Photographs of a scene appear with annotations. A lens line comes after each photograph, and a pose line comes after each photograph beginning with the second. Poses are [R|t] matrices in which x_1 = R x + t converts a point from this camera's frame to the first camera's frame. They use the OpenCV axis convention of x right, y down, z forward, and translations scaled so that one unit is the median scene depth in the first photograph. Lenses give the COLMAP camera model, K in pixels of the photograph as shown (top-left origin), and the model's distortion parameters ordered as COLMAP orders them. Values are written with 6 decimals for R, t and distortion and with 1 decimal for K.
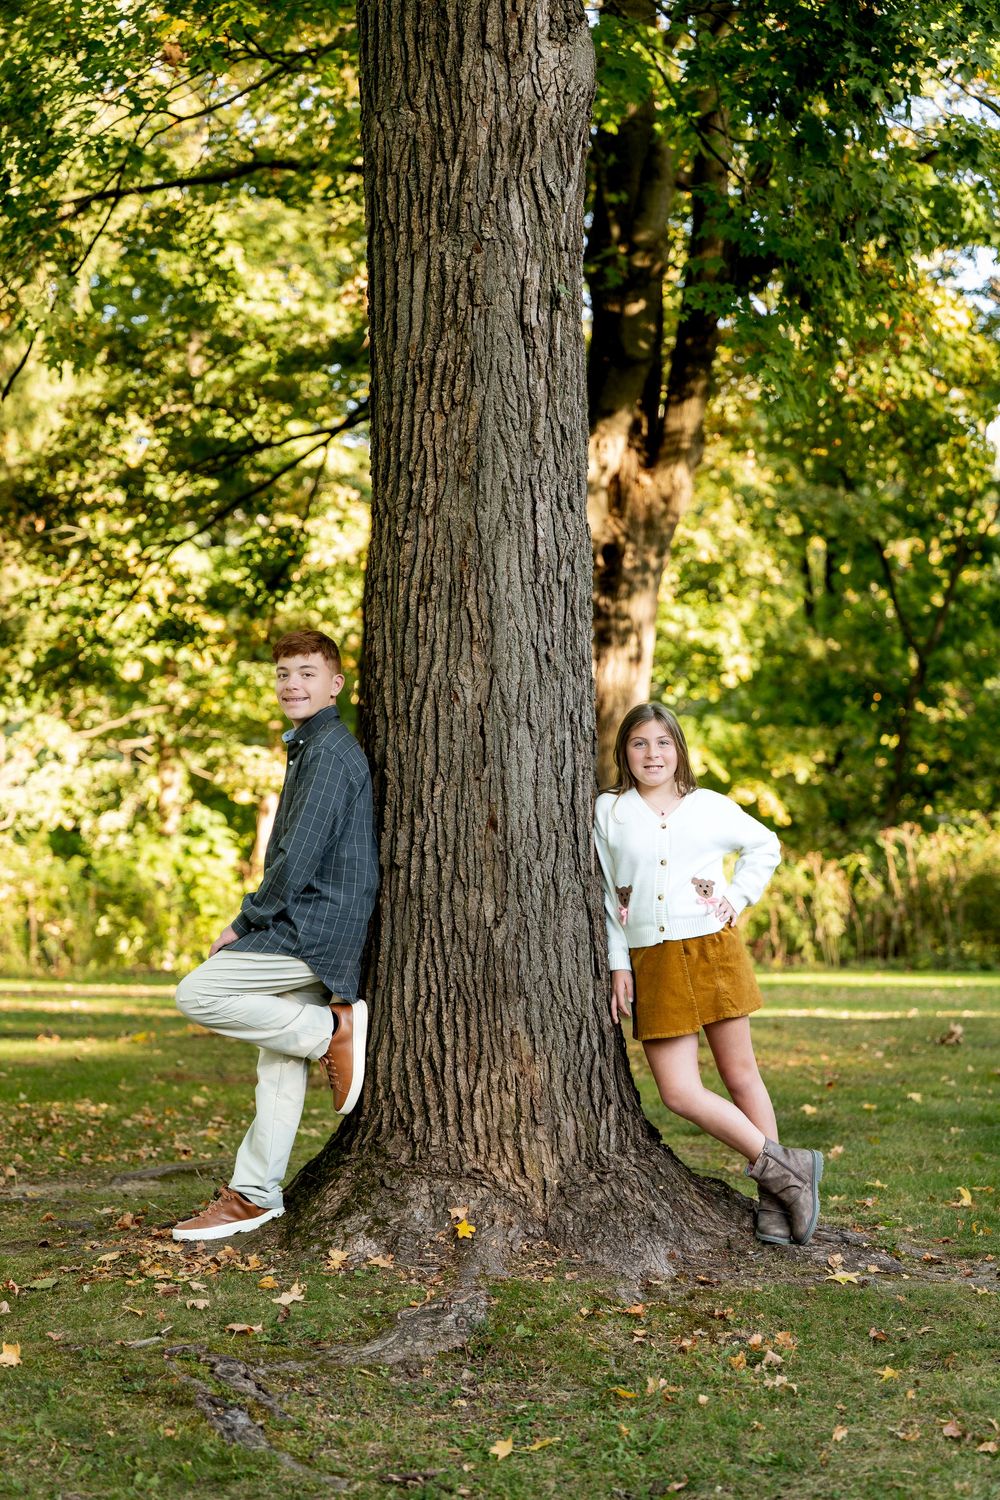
lens RADIAL K [[5468.8, 0, 500.0], [0, 5468.8, 750.0], [0, 0, 1]] dist [-0.011452, 0.625744]
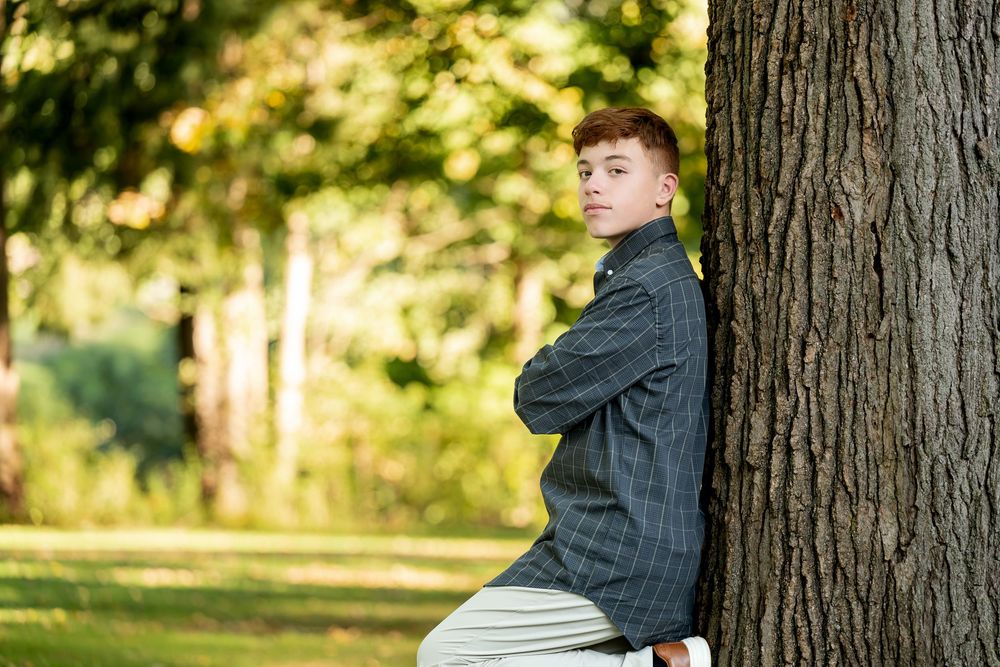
lens RADIAL K [[3645.9, 0, 500.0], [0, 3645.9, 333.5], [0, 0, 1]] dist [-0.011452, 0.625744]
pose [[0.992676, -0.001319, -0.120803, 0.004617], [0.005643, 0.999355, 0.035460, -0.010959], [0.120678, -0.035882, 0.992043, 0.556348]]
